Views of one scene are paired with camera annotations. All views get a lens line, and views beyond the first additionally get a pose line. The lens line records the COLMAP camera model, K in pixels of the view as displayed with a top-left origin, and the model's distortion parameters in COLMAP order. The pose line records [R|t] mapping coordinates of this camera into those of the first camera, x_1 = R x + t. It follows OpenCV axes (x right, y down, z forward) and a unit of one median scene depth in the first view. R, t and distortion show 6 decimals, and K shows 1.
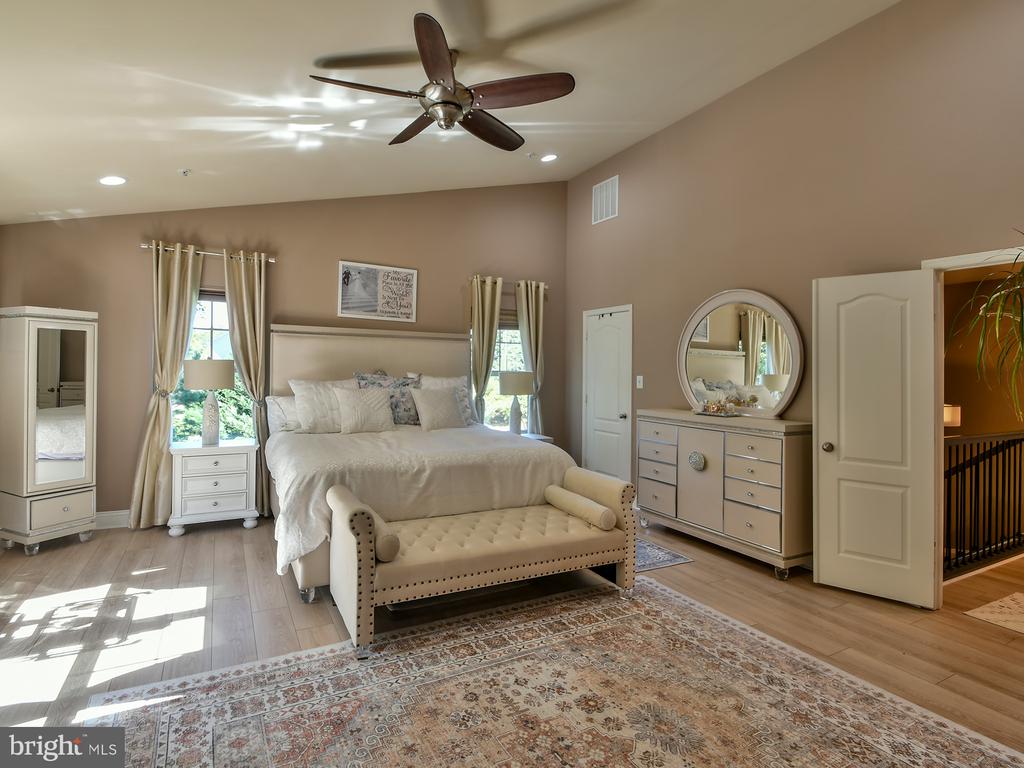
lens RADIAL K [[530.5, 0, 544.0], [0, 530.5, 352.1], [0, 0, 1]] dist [0.004621, -0.000317]
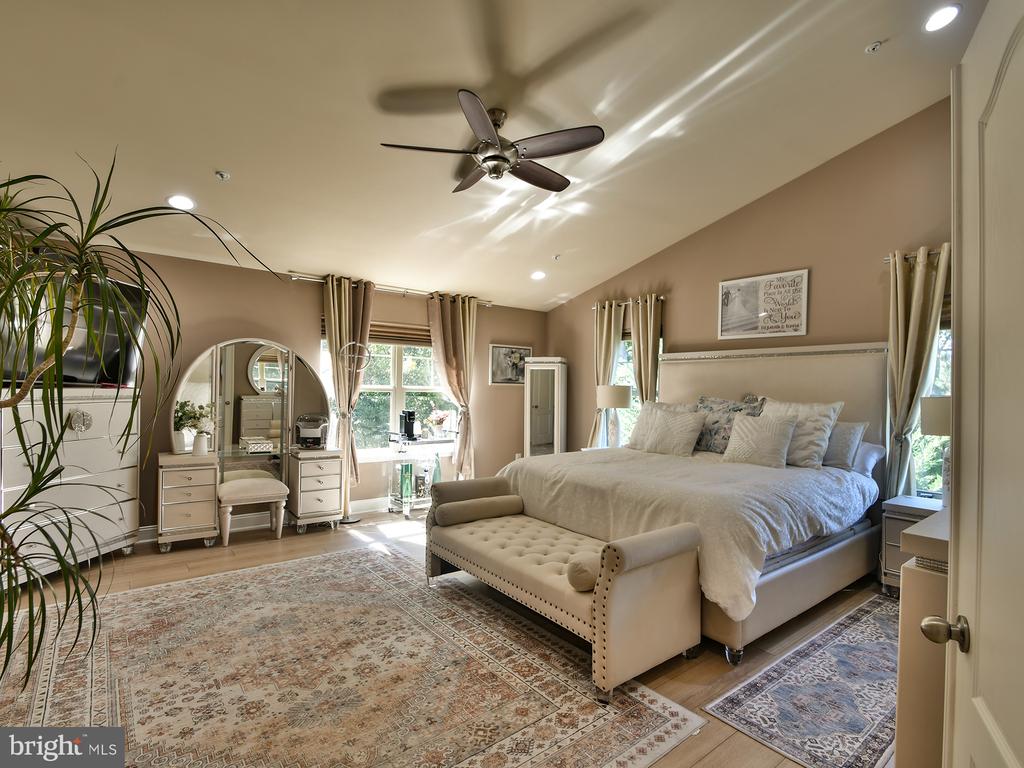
lens RADIAL K [[536.0, 0, 512.0], [0, 536.0, 384.0], [0, 0, 1]] dist [0.001683, -0.001592]
pose [[0.116182, -0.026861, -0.992865, 0.955621], [0.020783, 0.999481, -0.024608, 0.054714], [0.993010, -0.017776, 0.116680, 0.874248]]
